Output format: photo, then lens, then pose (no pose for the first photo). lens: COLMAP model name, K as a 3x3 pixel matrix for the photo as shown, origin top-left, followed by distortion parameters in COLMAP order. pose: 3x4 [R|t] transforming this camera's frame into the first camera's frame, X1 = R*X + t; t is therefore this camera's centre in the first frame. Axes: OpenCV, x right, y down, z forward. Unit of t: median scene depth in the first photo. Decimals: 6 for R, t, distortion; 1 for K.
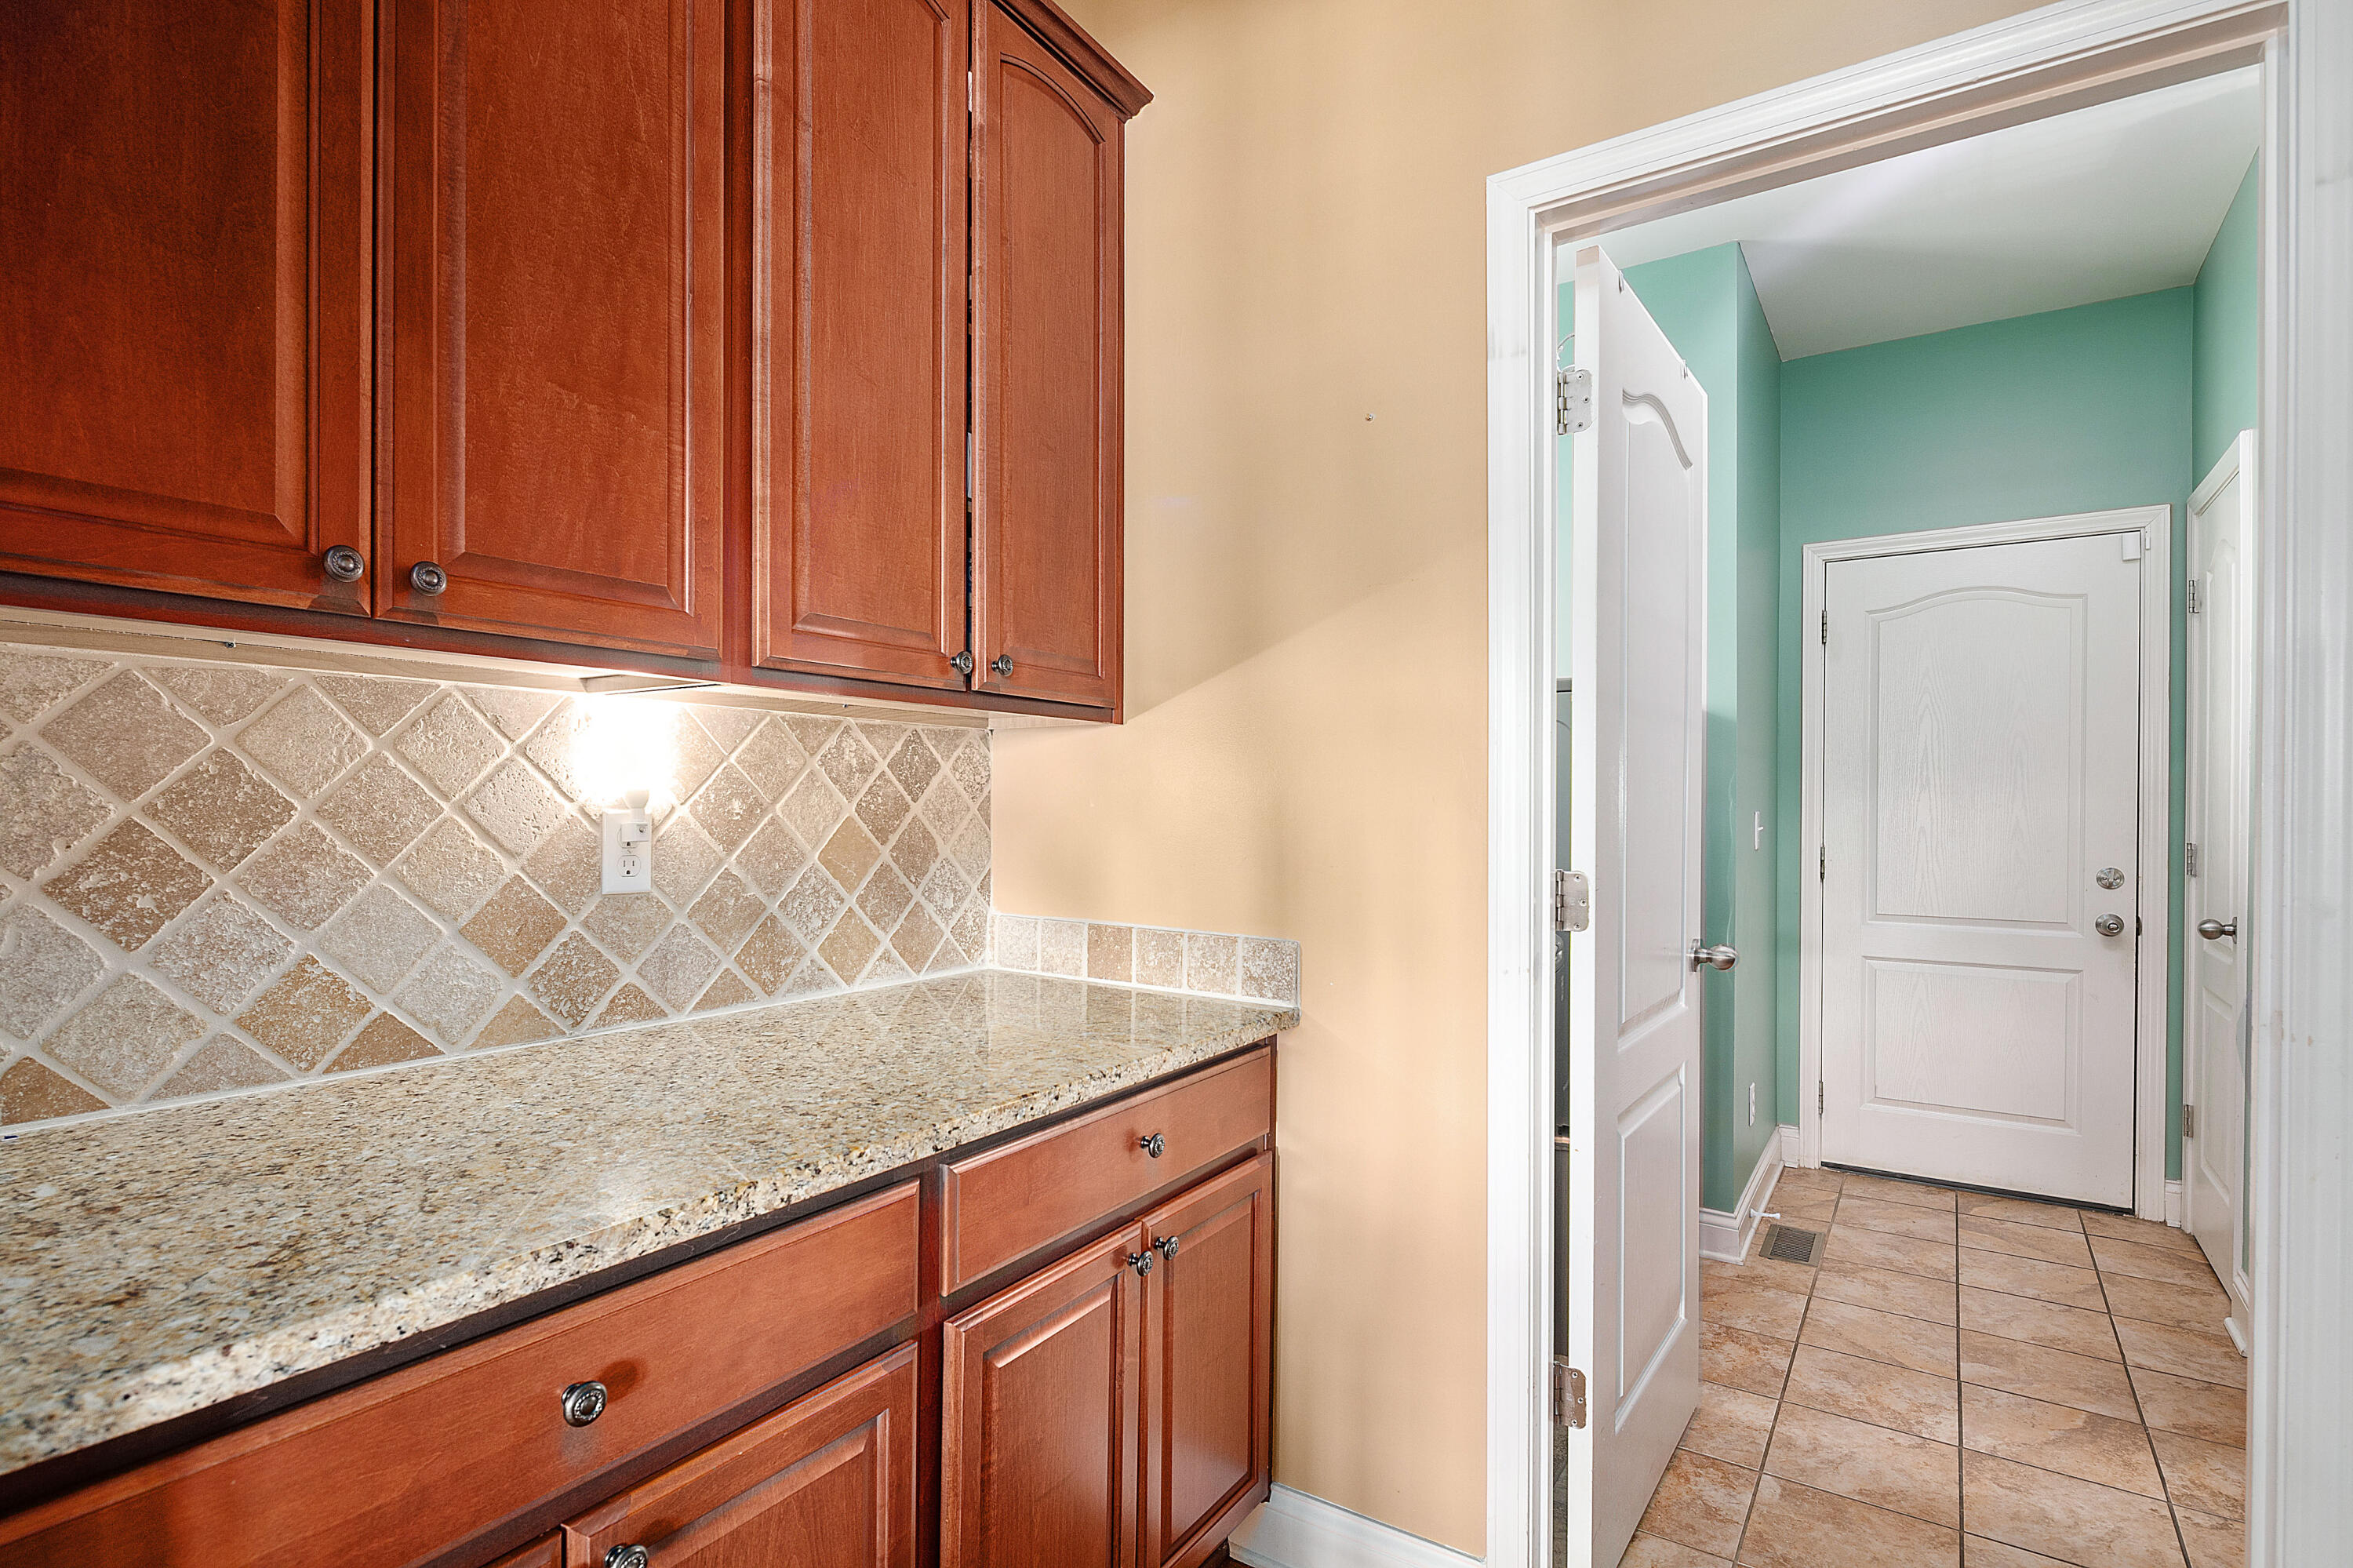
lens RADIAL K [[1134.2, 0, 1178.1], [0, 1134.2, 817.1], [0, 0, 1]] dist [0.000373, -0.001428]
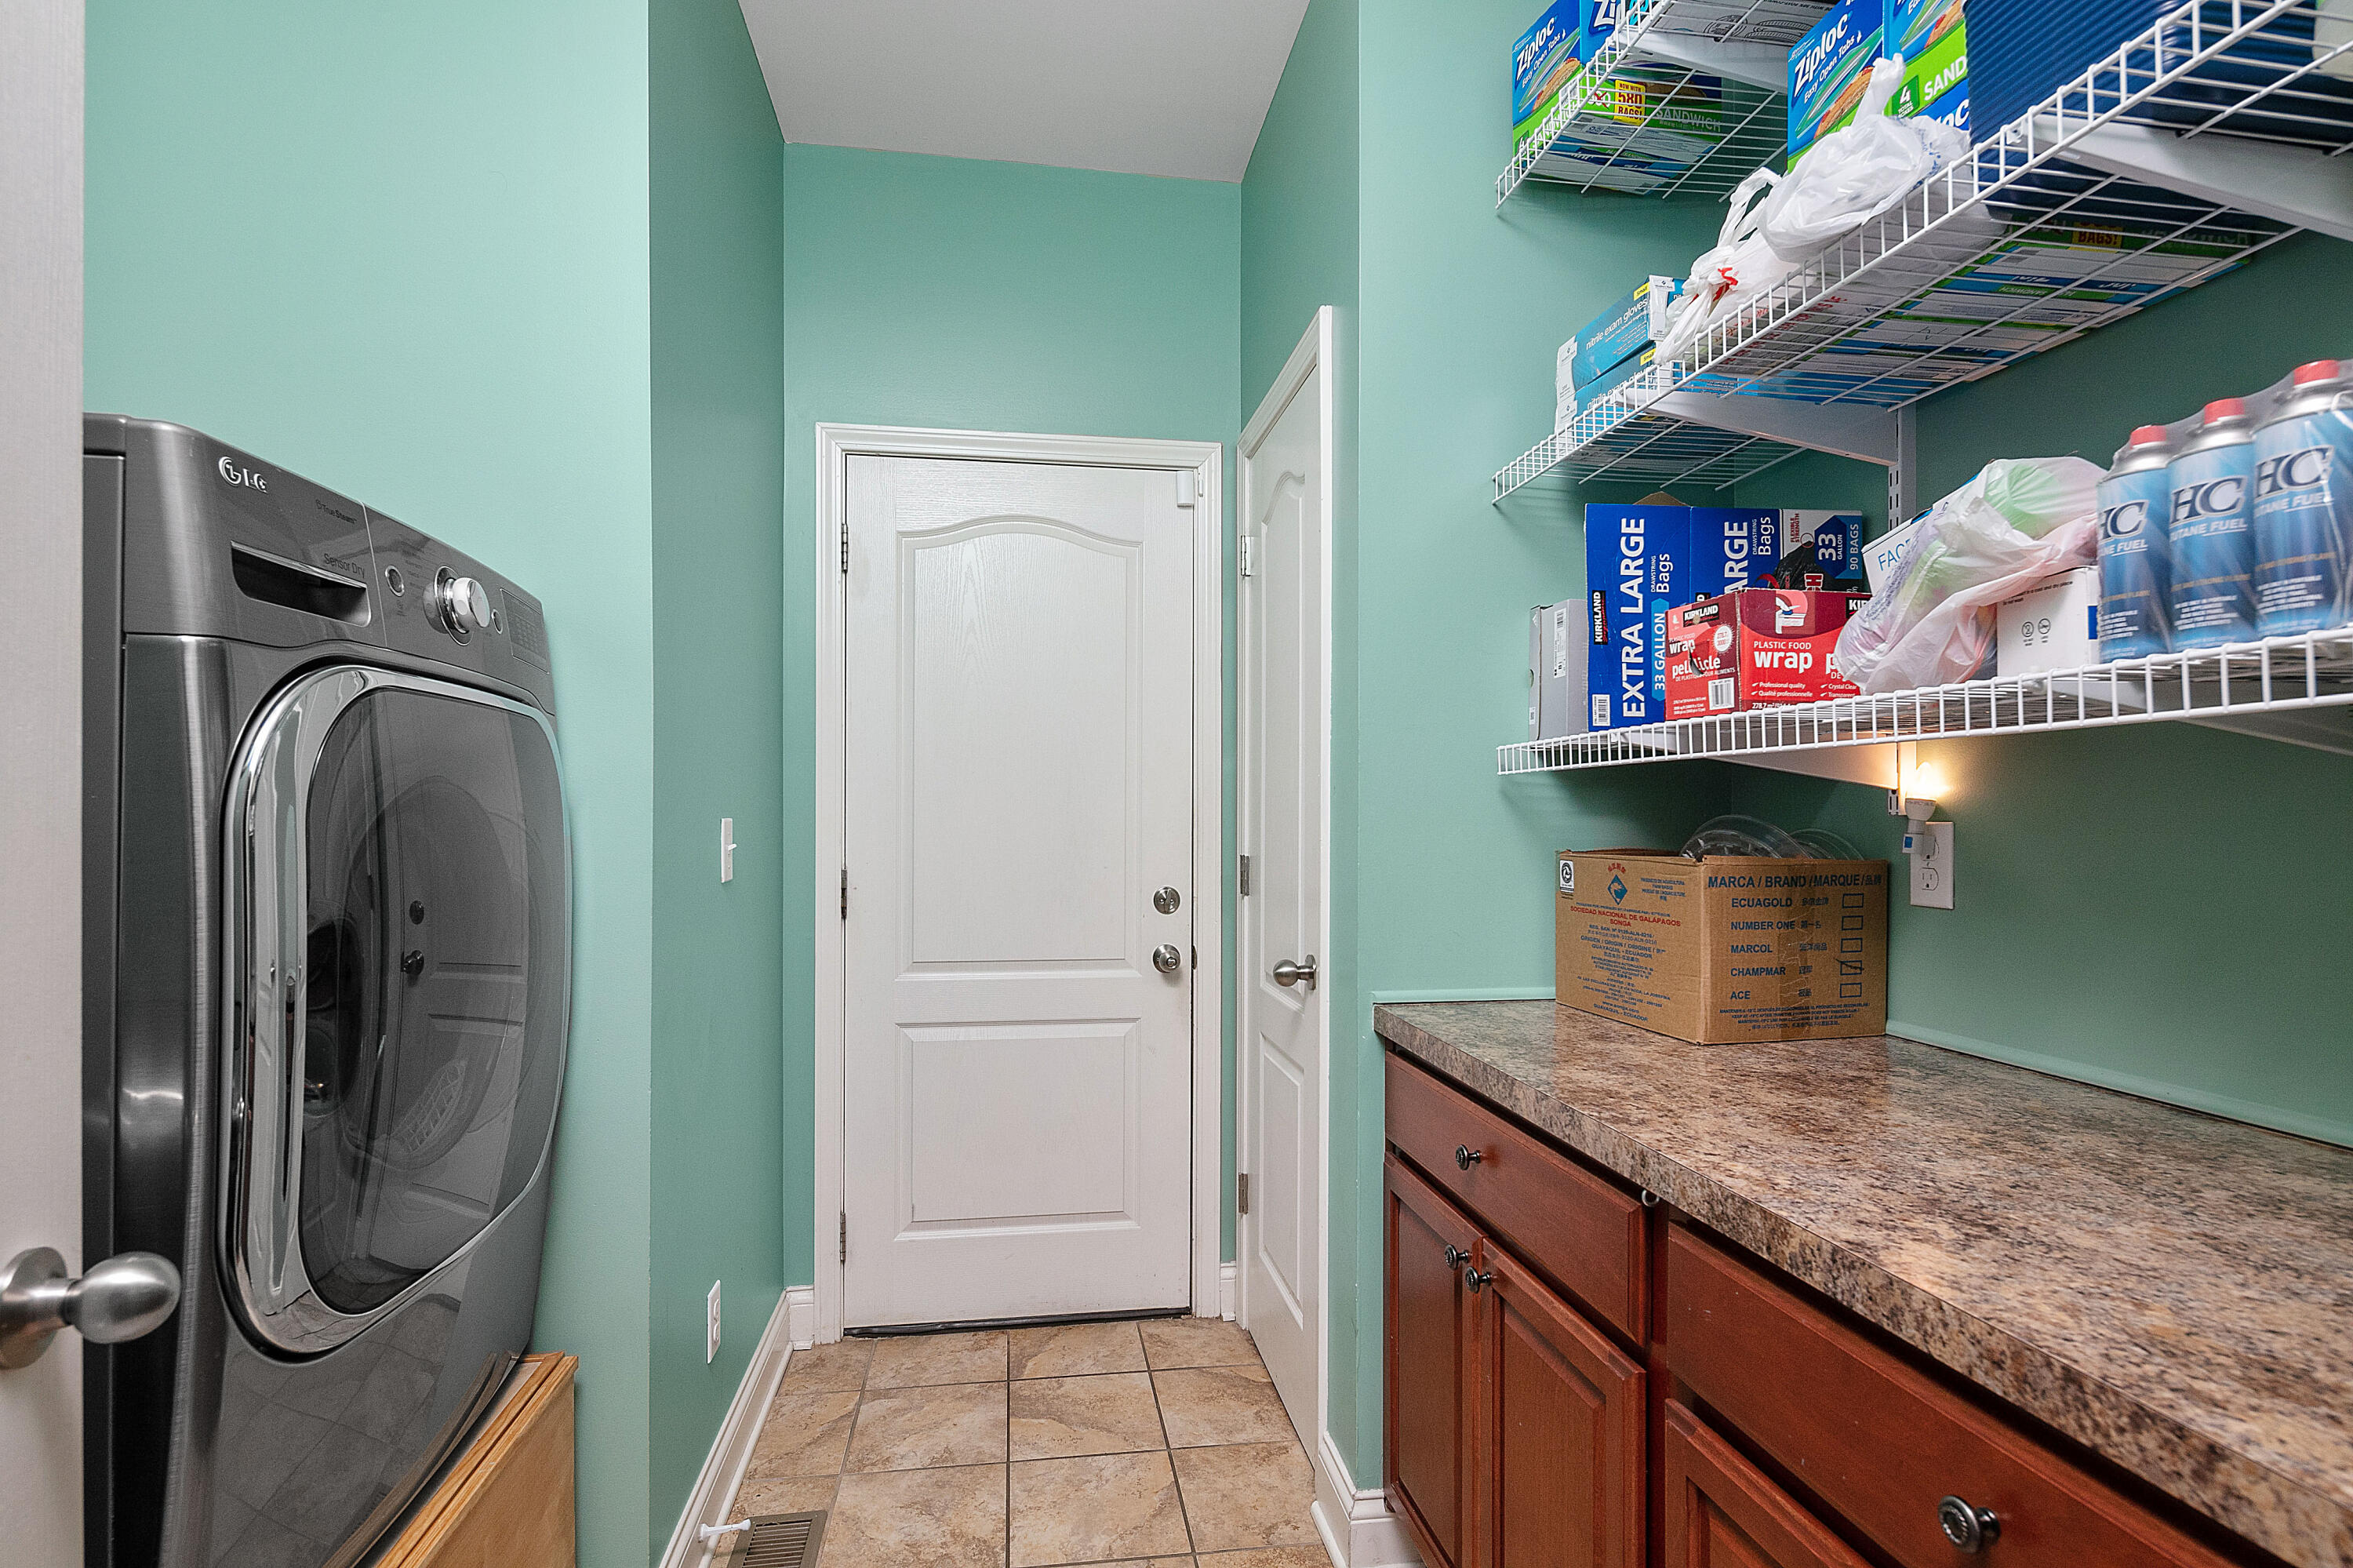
lens RADIAL K [[1134.2, 0, 1179.0], [0, 1134.2, 800.7], [0, 0, 1]] dist [0.000373, -0.001428]
pose [[0.733280, 0.005303, 0.679906, 0.287250], [0.007186, 0.999853, -0.015550, -0.003488], [-0.679889, 0.016288, 0.733134, 0.410875]]
